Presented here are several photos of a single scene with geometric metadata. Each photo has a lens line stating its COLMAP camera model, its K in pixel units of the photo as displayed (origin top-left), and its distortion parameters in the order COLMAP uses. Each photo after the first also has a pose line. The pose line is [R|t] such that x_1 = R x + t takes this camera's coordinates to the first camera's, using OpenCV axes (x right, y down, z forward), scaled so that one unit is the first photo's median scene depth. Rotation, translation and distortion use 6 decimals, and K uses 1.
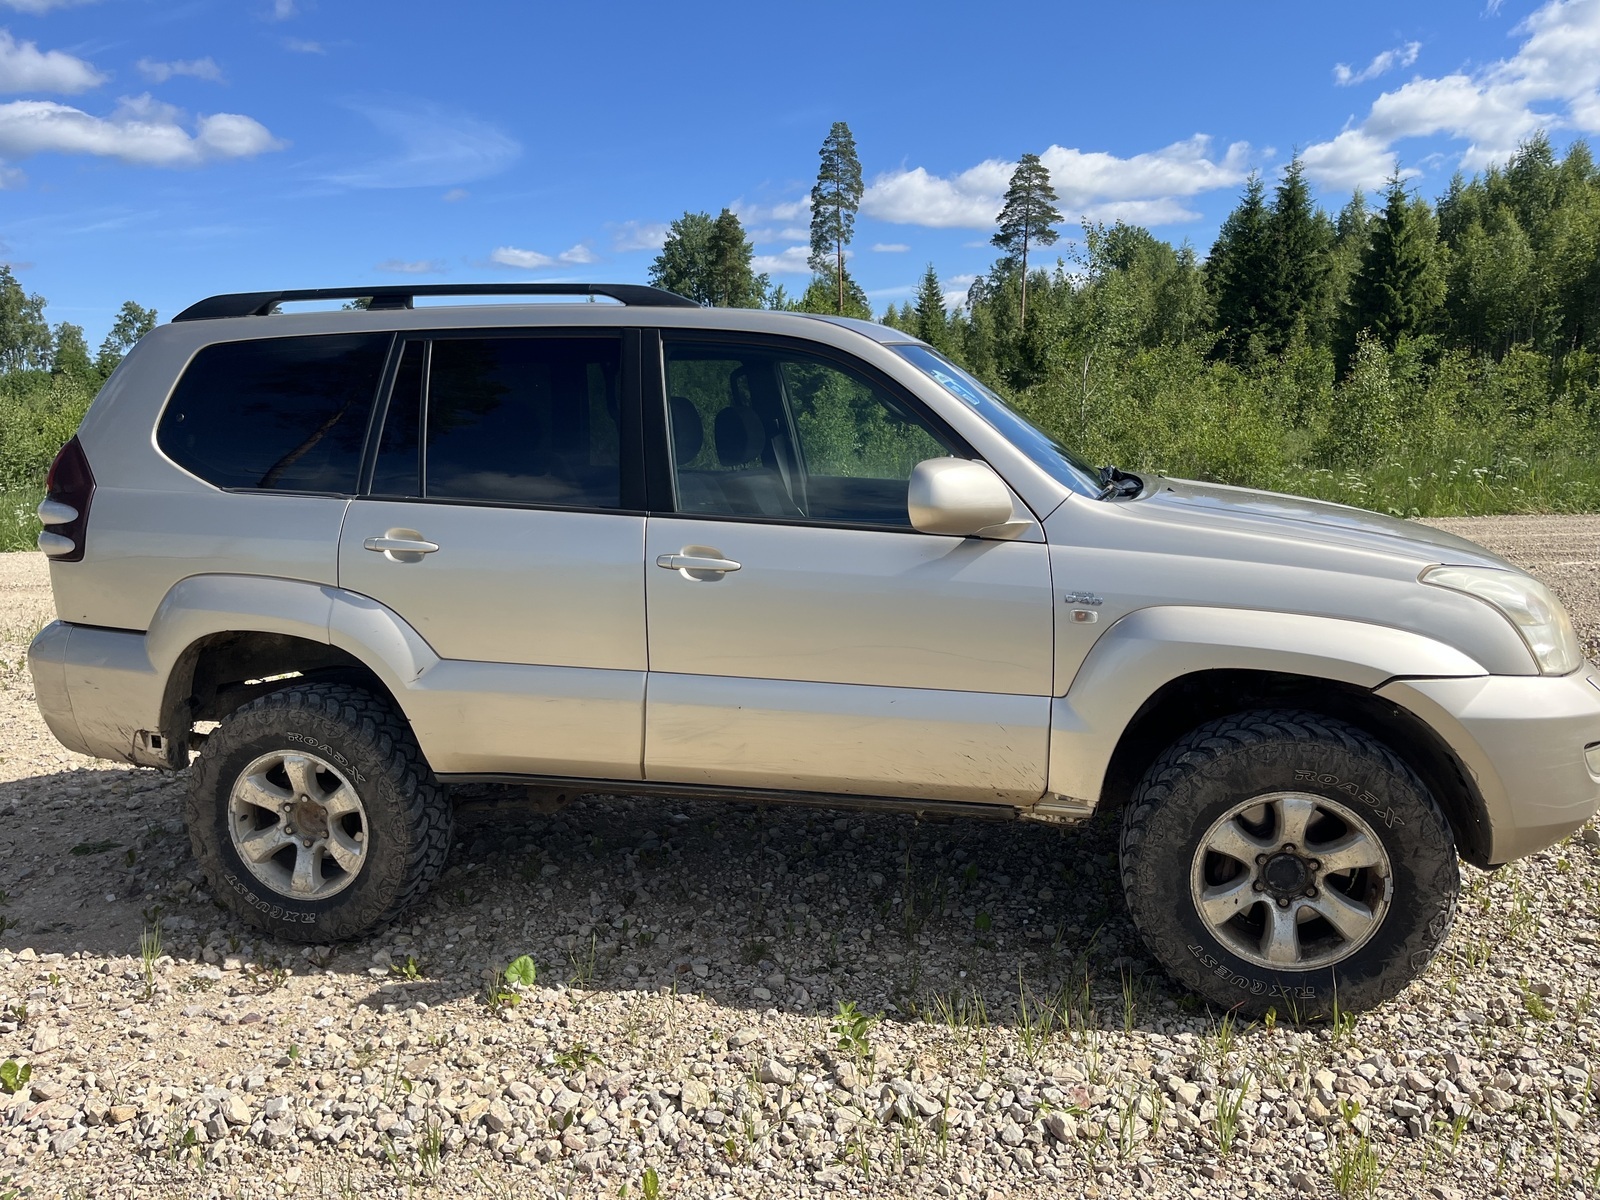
lens RADIAL K [[1207.6, 0, 807.2], [0, 1207.6, 600.3], [0, 0, 1]] dist [0.037386, -0.026388]
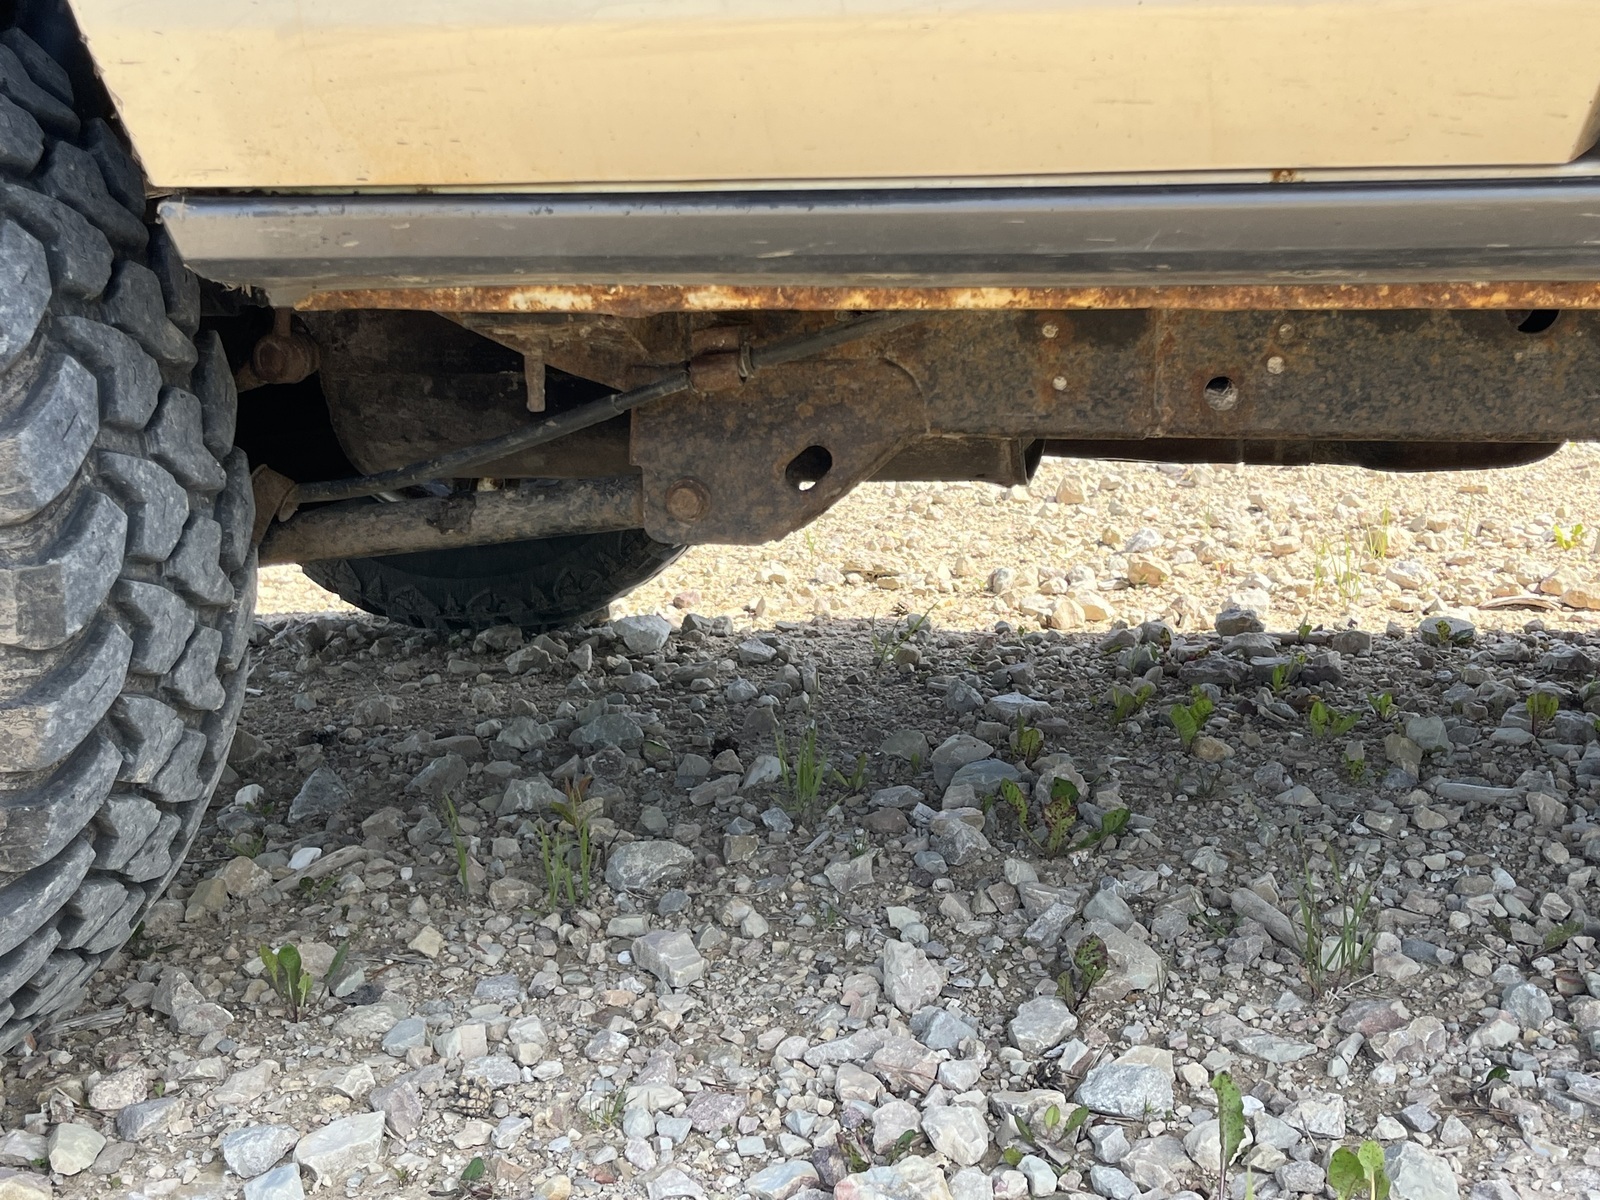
lens RADIAL K [[1827.1, 0, 797.0], [0, 1827.1, 597.1], [0, 0, 1]] dist [0.018297, 0.000000]
pose [[0.998727, -0.007170, 0.049932, -0.214120], [0.005999, 0.999704, 0.023574, 0.172923], [-0.050086, -0.023244, 0.998474, 0.683642]]
